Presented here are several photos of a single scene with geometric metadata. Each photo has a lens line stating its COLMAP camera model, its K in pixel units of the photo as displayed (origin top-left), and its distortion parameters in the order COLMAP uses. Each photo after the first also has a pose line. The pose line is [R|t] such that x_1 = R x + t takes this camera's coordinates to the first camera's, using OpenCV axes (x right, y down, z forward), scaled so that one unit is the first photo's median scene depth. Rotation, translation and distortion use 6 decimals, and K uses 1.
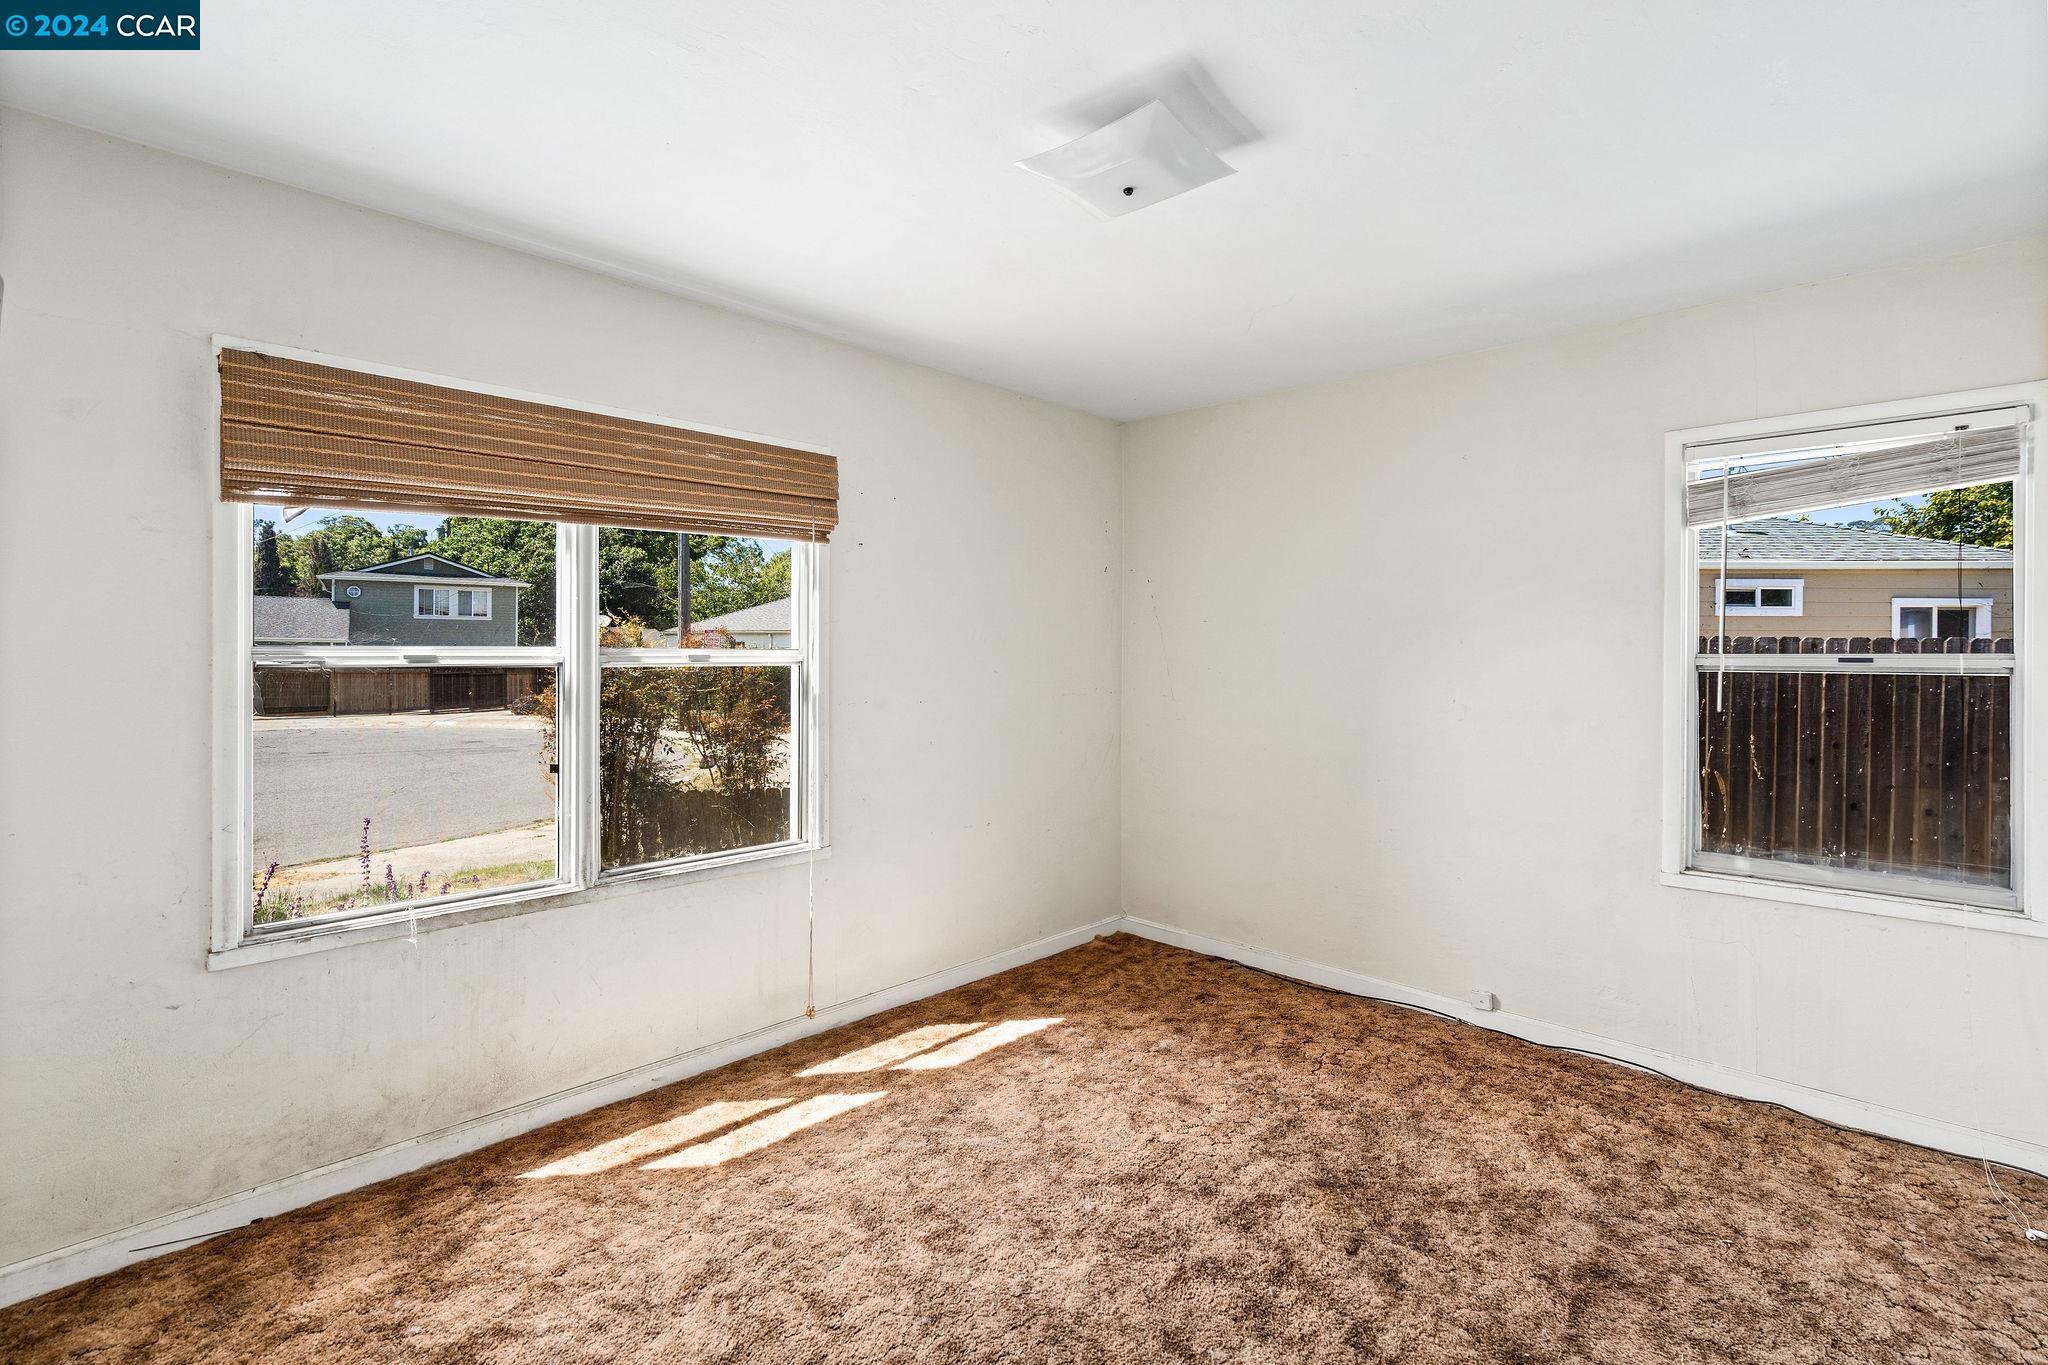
lens RADIAL K [[924.5, 0, 1021.6], [0, 924.5, 673.6], [0, 0, 1]] dist [-0.003427, 0.000481]
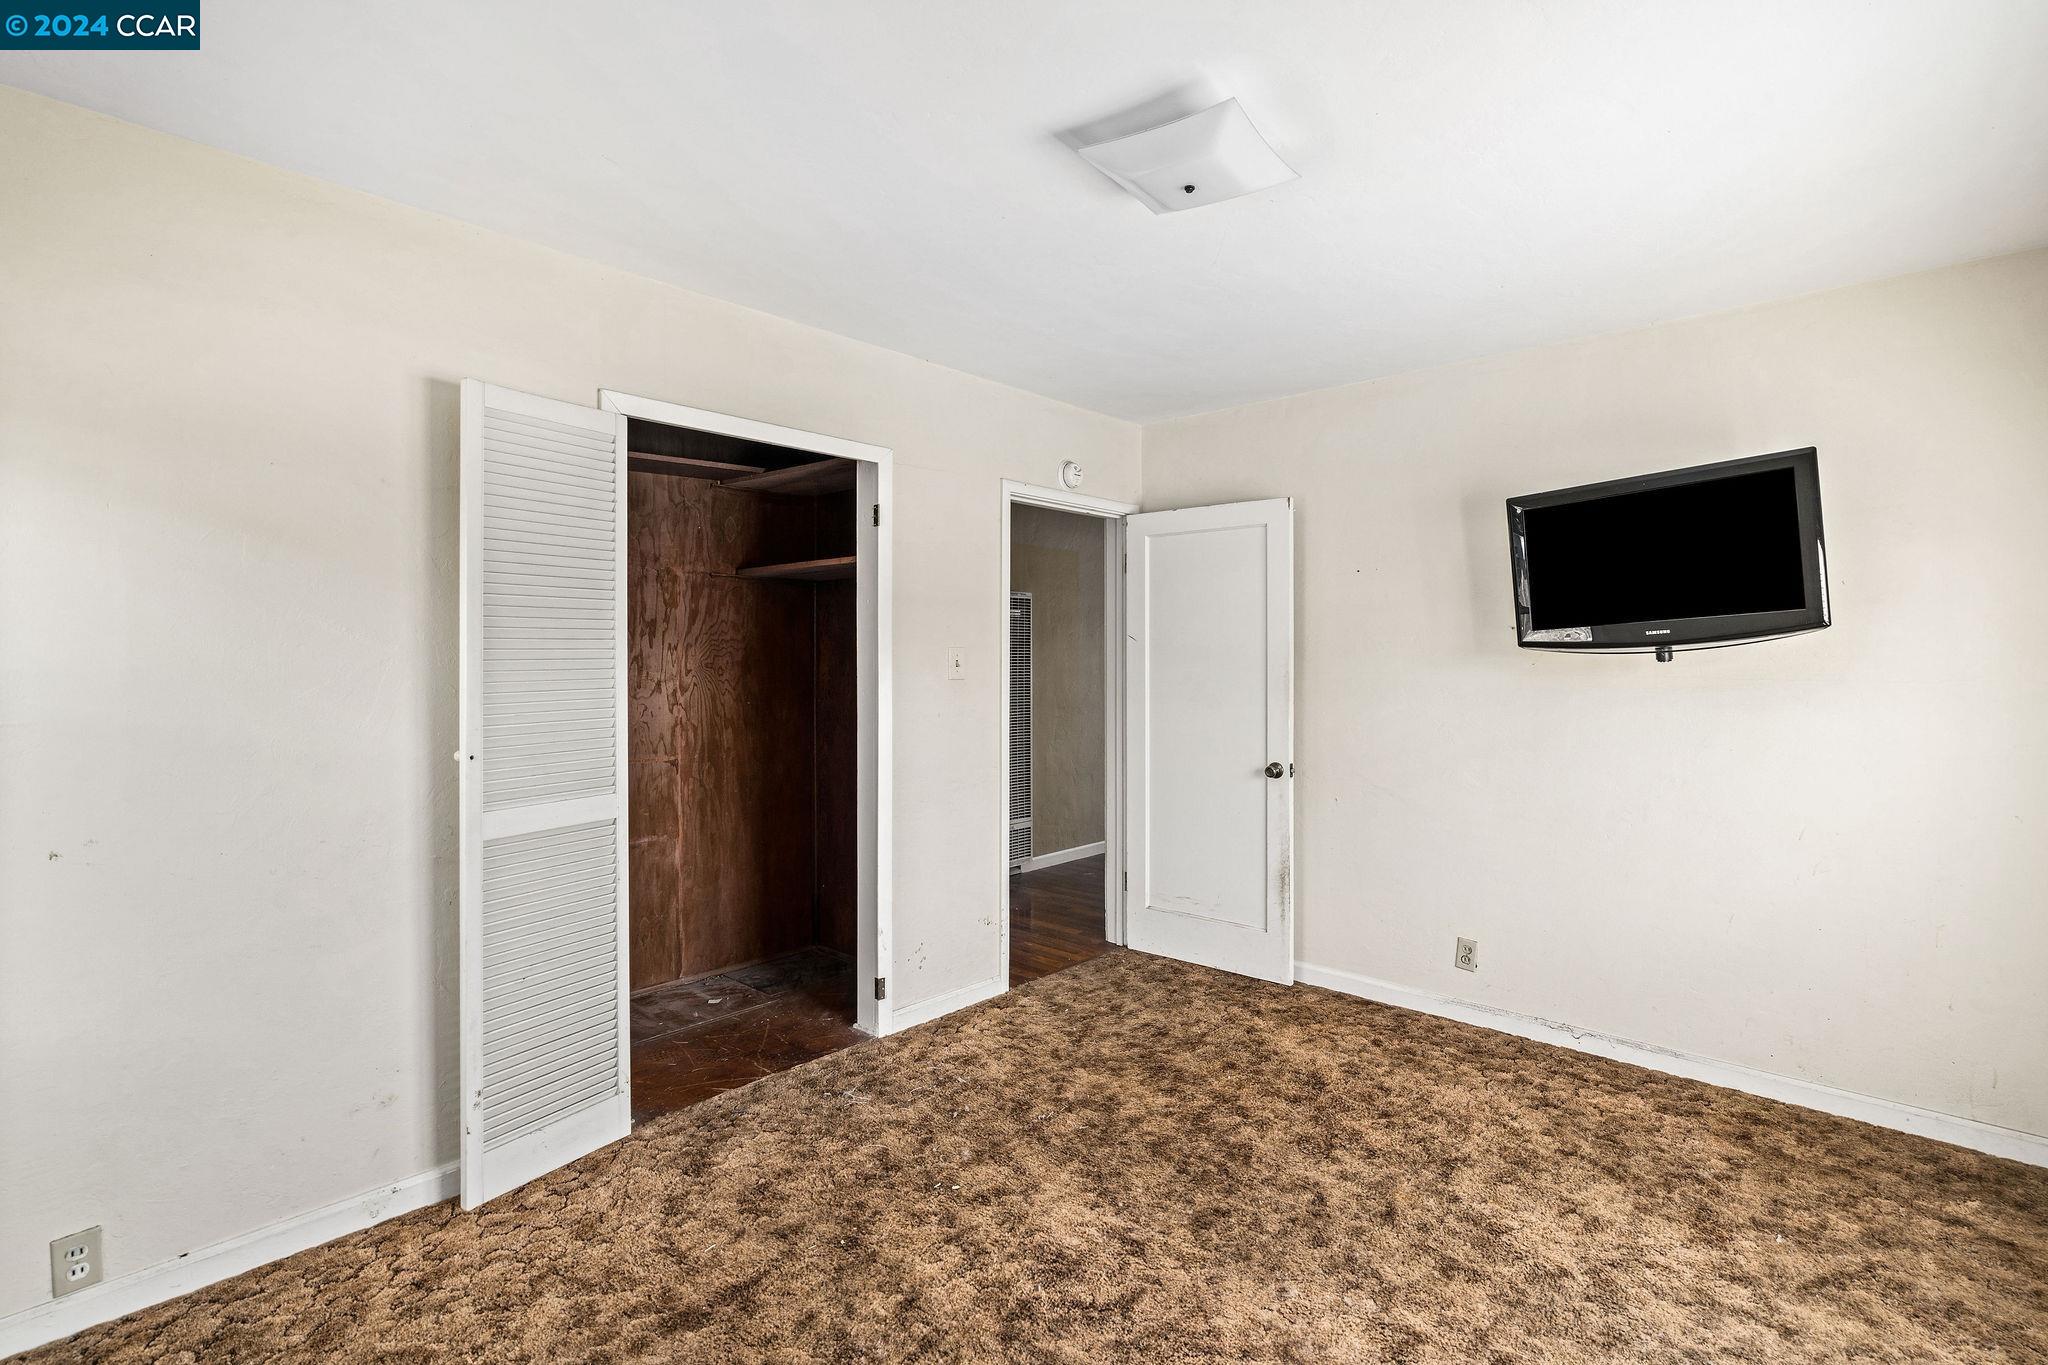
lens RADIAL K [[924.5, 0, 1021.6], [0, 924.5, 673.6], [0, 0, 1]] dist [-0.003427, 0.000481]
pose [[-0.999567, -0.010614, -0.027427, 0.318650], [-0.011601, 0.999281, 0.036094, -0.042078], [0.027024, 0.036397, -0.998972, 1.951512]]
